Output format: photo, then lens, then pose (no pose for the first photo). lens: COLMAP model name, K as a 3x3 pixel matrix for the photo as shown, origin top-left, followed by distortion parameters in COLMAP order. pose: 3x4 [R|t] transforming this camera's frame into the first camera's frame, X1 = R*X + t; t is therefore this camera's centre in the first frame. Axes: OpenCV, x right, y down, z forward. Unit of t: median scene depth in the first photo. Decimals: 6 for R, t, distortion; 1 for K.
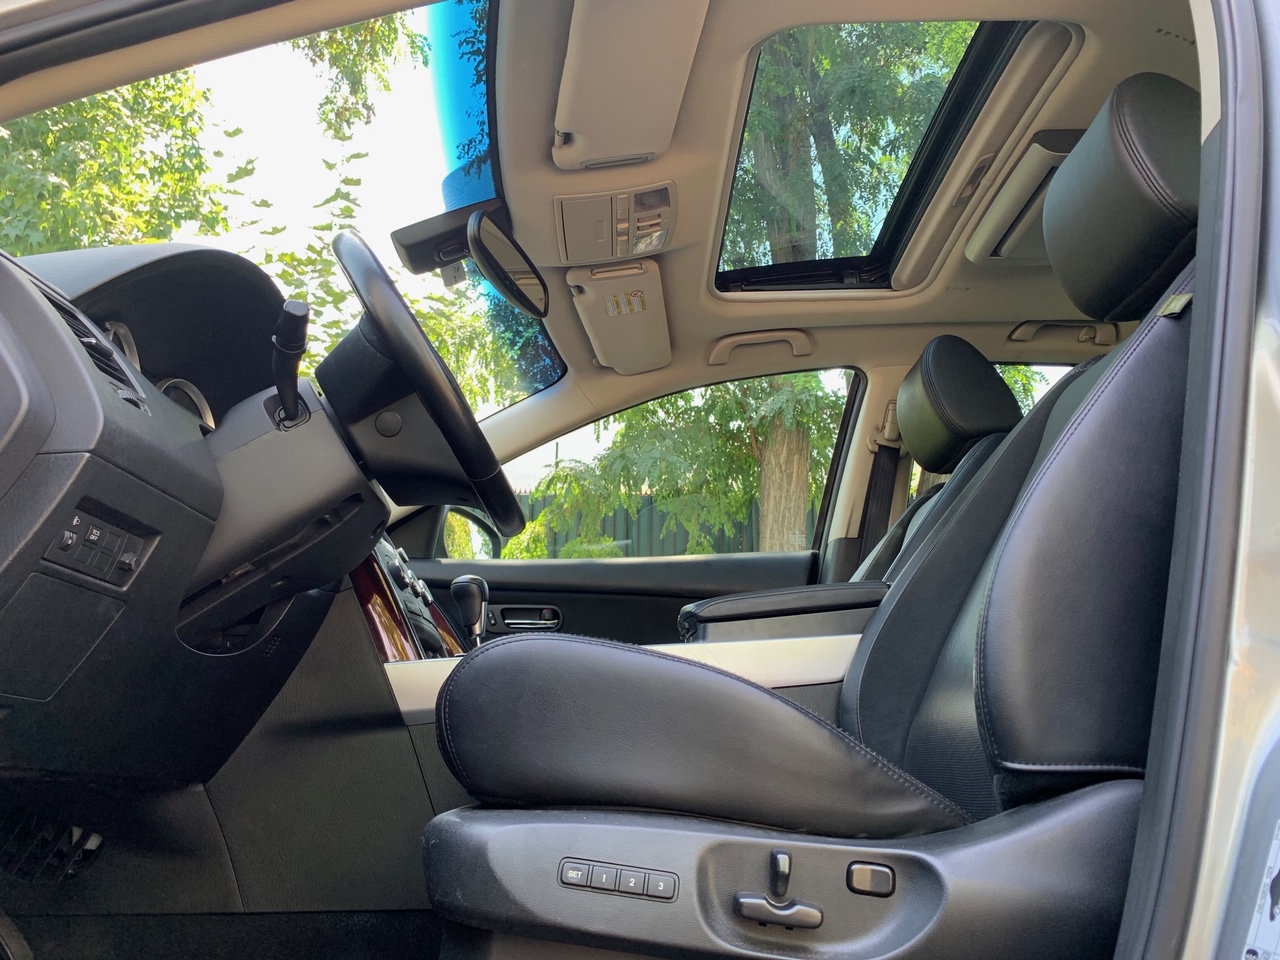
lens RADIAL K [[951.5, 0, 640.0], [0, 951.5, 480.0], [0, 0, 1]] dist [0.030007, -0.045363]
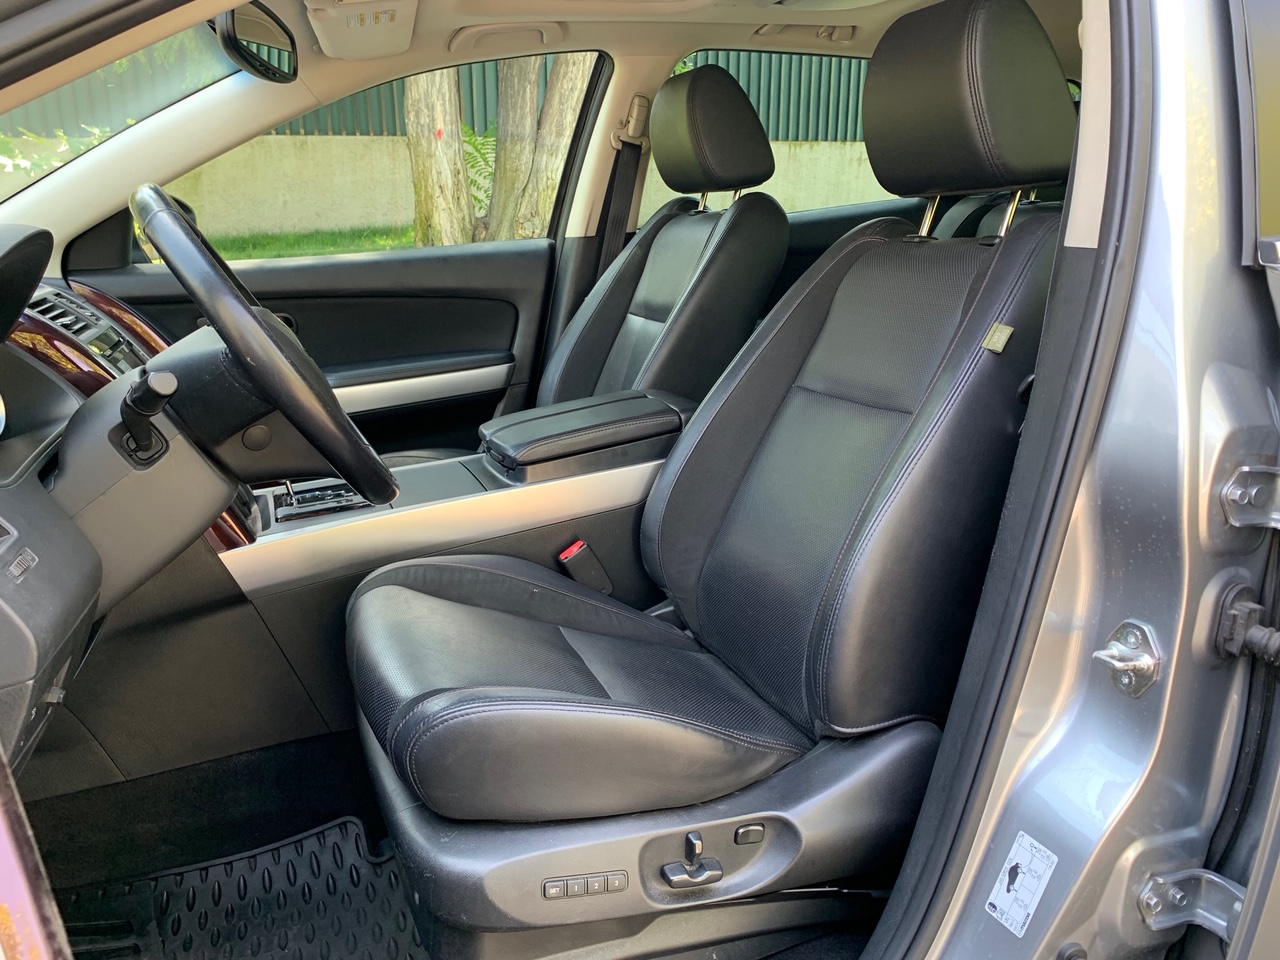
lens RADIAL K [[941.0, 0, 640.0], [0, 941.0, 480.0], [0, 0, 1]] dist [-0.004510, 0.000519]
pose [[0.936011, -0.104759, 0.336020, -0.230459], [-0.075370, 0.872879, 0.482081, -0.496738], [-0.343807, -0.476559, 0.809128, 0.117874]]
